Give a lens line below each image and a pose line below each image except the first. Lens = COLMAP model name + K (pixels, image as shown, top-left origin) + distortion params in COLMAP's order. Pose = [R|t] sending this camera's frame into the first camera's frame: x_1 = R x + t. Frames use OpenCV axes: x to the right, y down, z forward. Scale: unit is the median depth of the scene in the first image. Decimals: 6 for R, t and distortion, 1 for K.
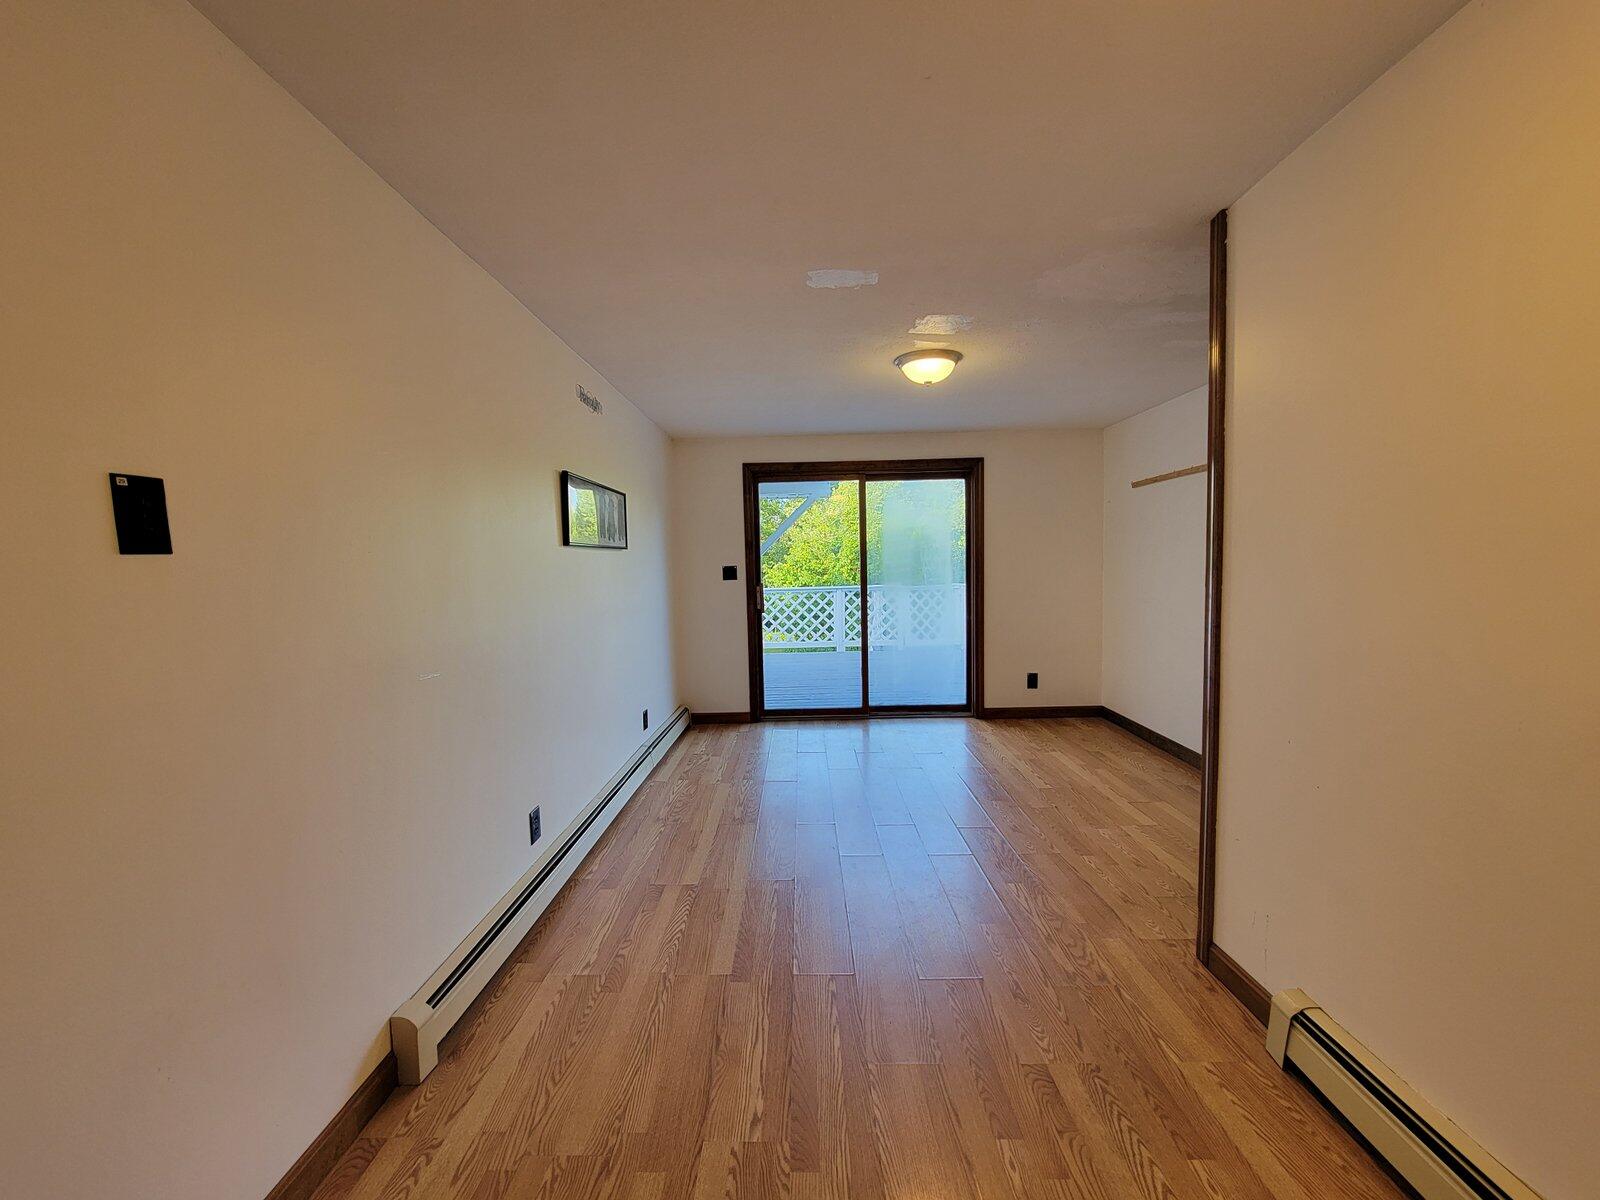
lens RADIAL K [[651.2, 0, 796.5], [0, 651.2, 607.0], [0, 0, 1]] dist [0.000350, 0.000262]
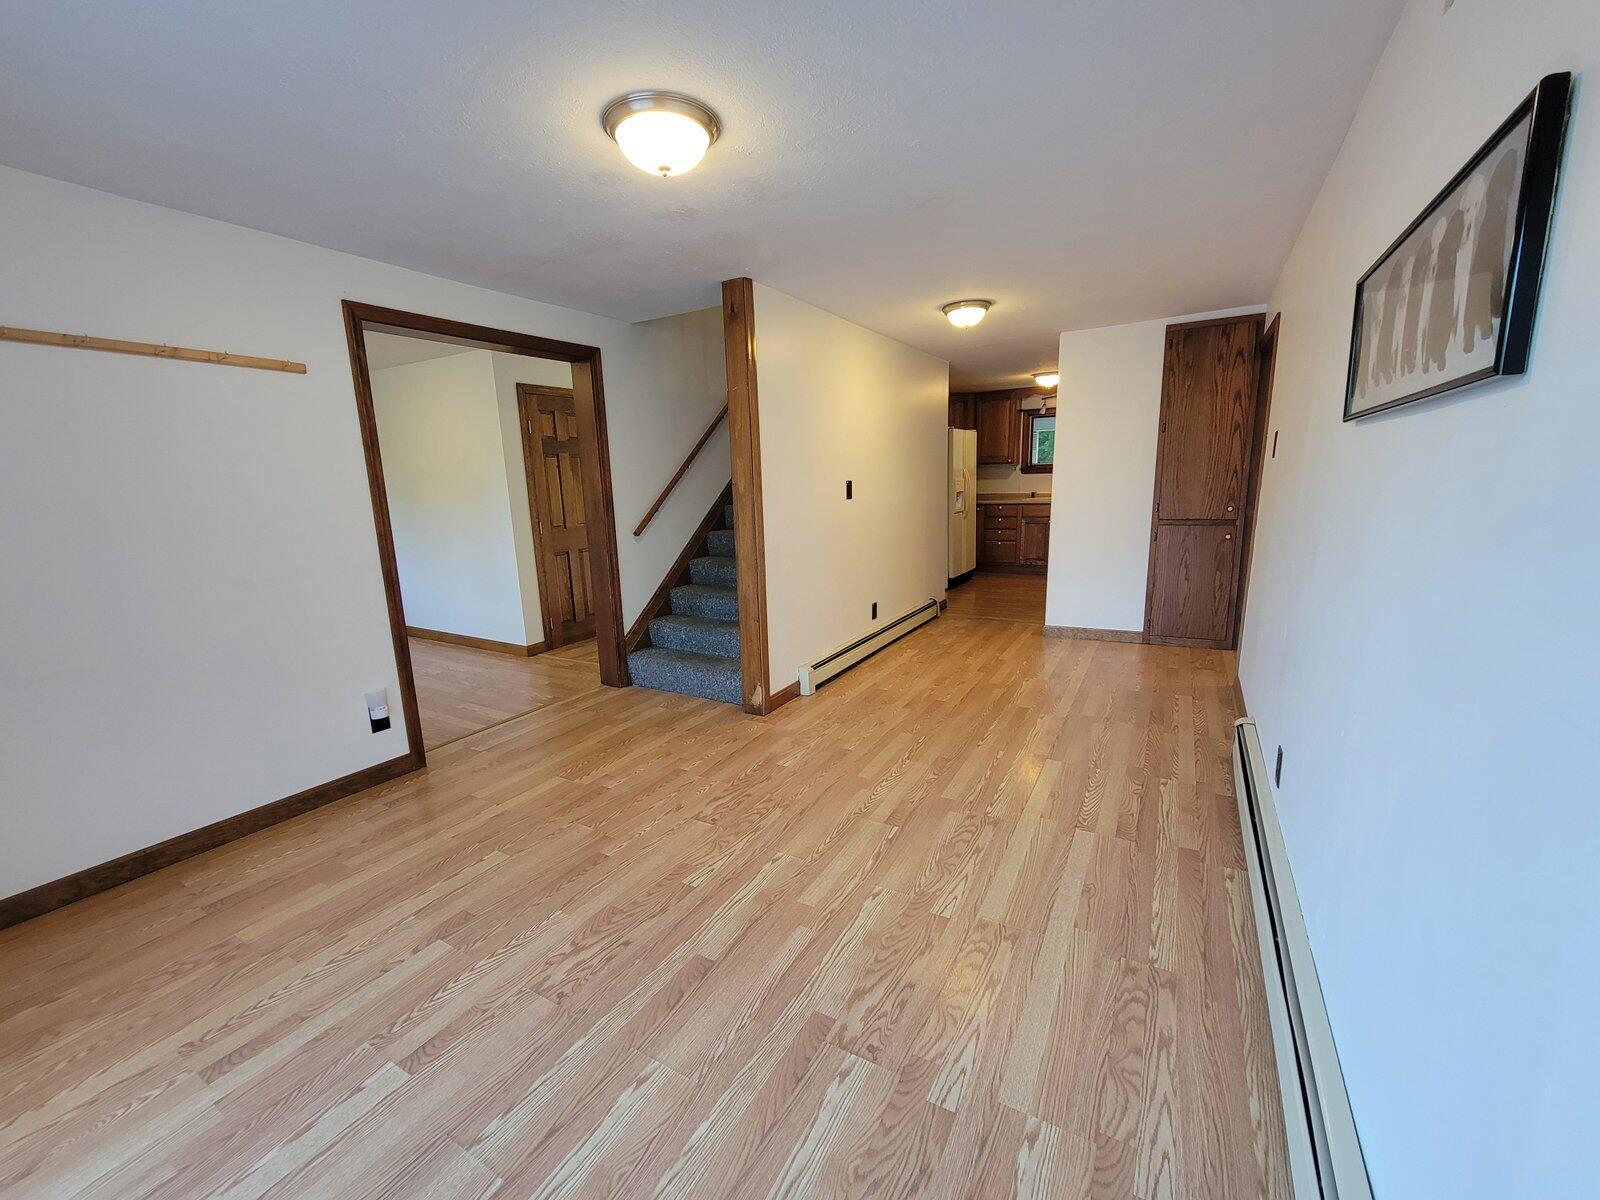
lens RADIAL K [[651.2, 0, 796.5], [0, 651.2, 607.0], [0, 0, 1]] dist [0.000350, 0.000262]
pose [[-0.867822, -0.047175, 0.494631, -0.201254], [0.082028, 0.968221, 0.236260, -0.098256], [-0.490058, 0.245605, -0.836374, 1.519552]]
